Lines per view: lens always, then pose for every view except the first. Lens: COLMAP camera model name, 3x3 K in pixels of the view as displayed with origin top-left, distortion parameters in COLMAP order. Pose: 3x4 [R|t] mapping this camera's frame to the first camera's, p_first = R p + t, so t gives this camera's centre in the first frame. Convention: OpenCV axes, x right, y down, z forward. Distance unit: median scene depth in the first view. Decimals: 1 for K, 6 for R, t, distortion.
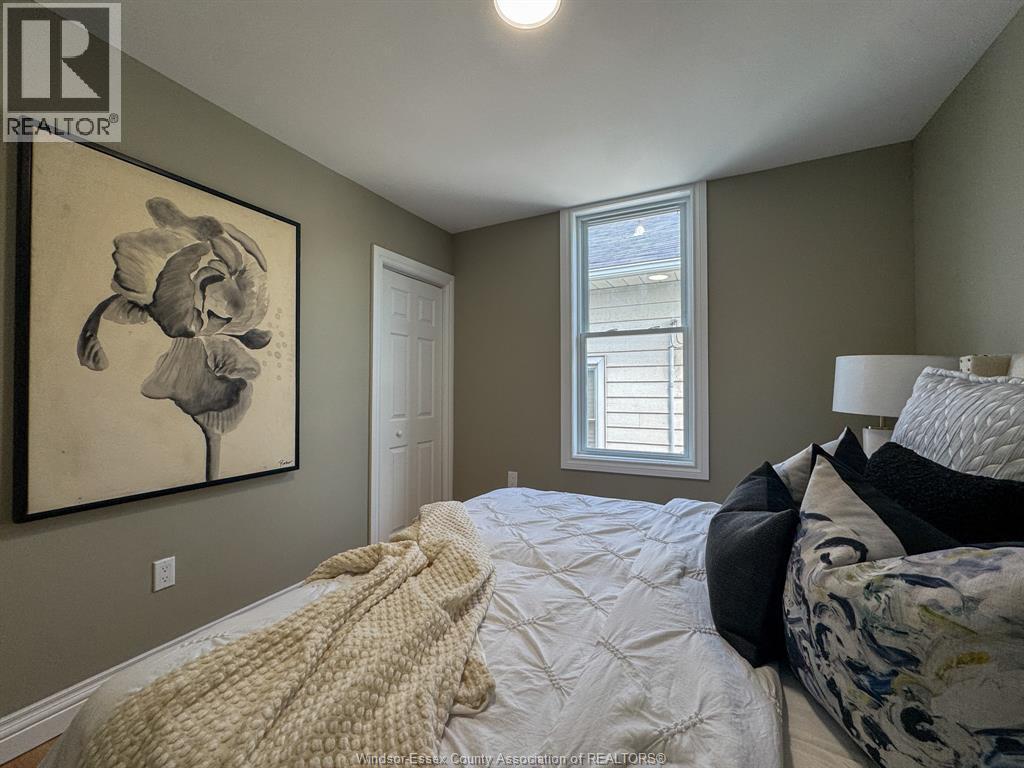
lens RADIAL K [[415.8, 0, 513.2], [0, 415.8, 387.7], [0, 0, 1]] dist [0.001030, 0.000221]
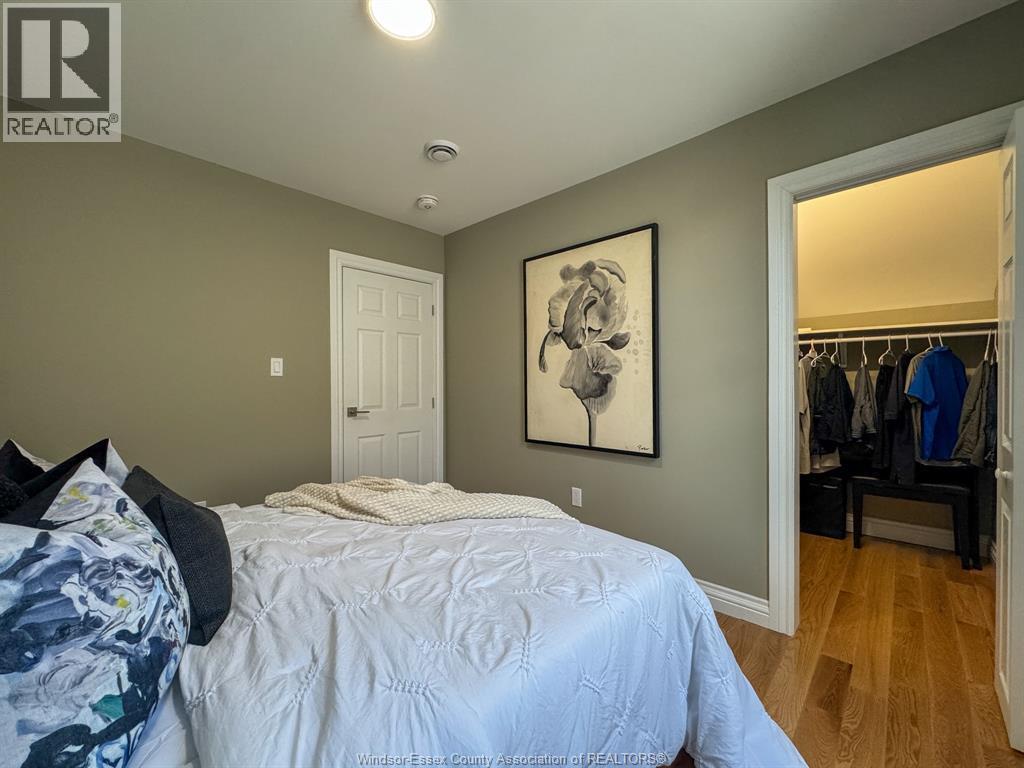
lens RADIAL K [[415.8, 0, 513.4], [0, 415.8, 380.6], [0, 0, 1]] dist [0.001030, 0.000221]
pose [[-0.299861, 0.005060, -0.953970, 0.698045], [0.012737, 0.999918, 0.001300, -0.006807], [0.953898, -0.011761, -0.299900, 1.152843]]
